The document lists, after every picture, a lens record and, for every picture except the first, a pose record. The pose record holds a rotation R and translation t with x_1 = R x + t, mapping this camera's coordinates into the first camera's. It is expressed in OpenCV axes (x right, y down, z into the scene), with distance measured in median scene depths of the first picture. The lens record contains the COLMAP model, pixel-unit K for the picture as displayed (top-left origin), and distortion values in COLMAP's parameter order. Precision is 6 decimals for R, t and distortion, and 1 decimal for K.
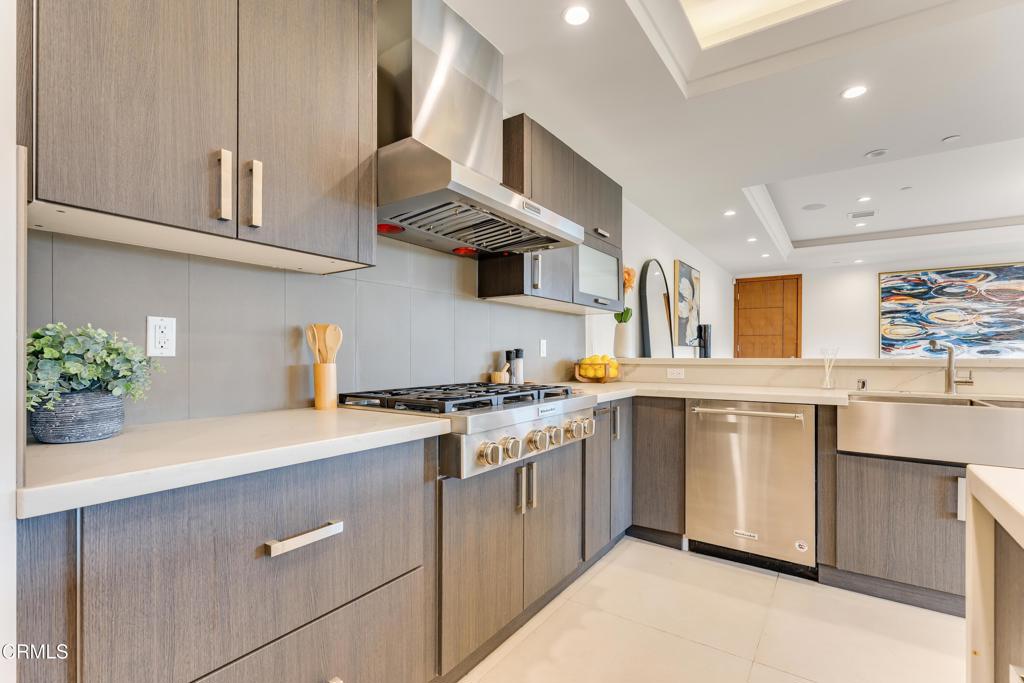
lens RADIAL K [[465.0, 0, 512.0], [0, 465.0, 341.5], [0, 0, 1]] dist [0.002766, -0.000653]
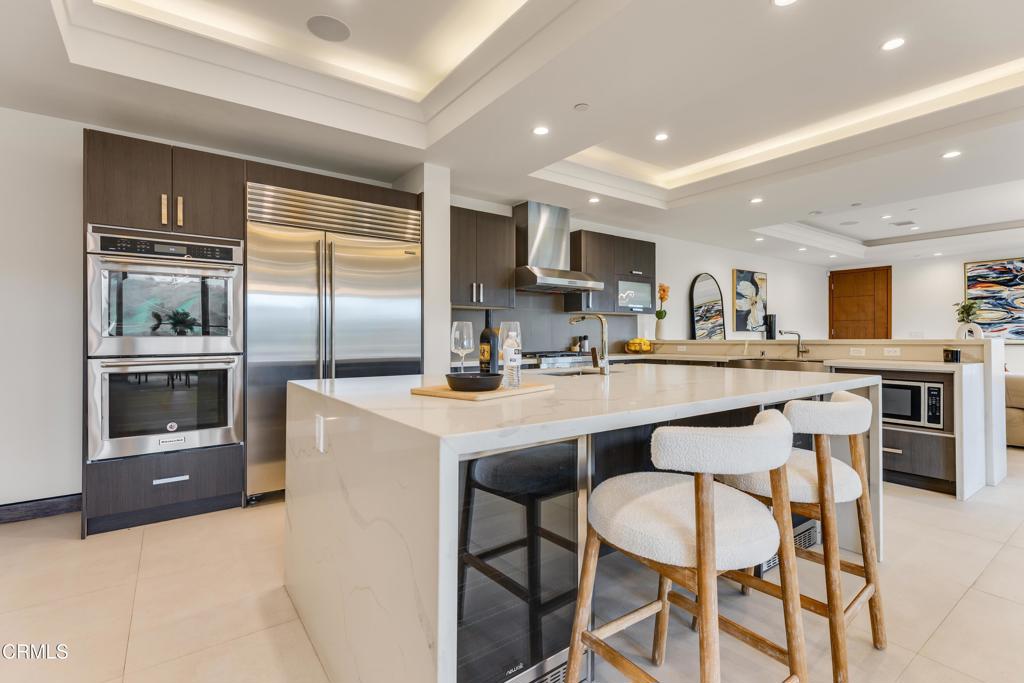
lens RADIAL K [[465.0, 0, 512.0], [0, 465.0, 341.5], [0, 0, 1]] dist [0.002766, -0.000653]
pose [[0.938070, 0.000164, -0.346447, 0.171138], [0.012527, 0.999330, 0.034391, -0.013250], [0.346220, -0.036601, 0.937439, -0.428815]]
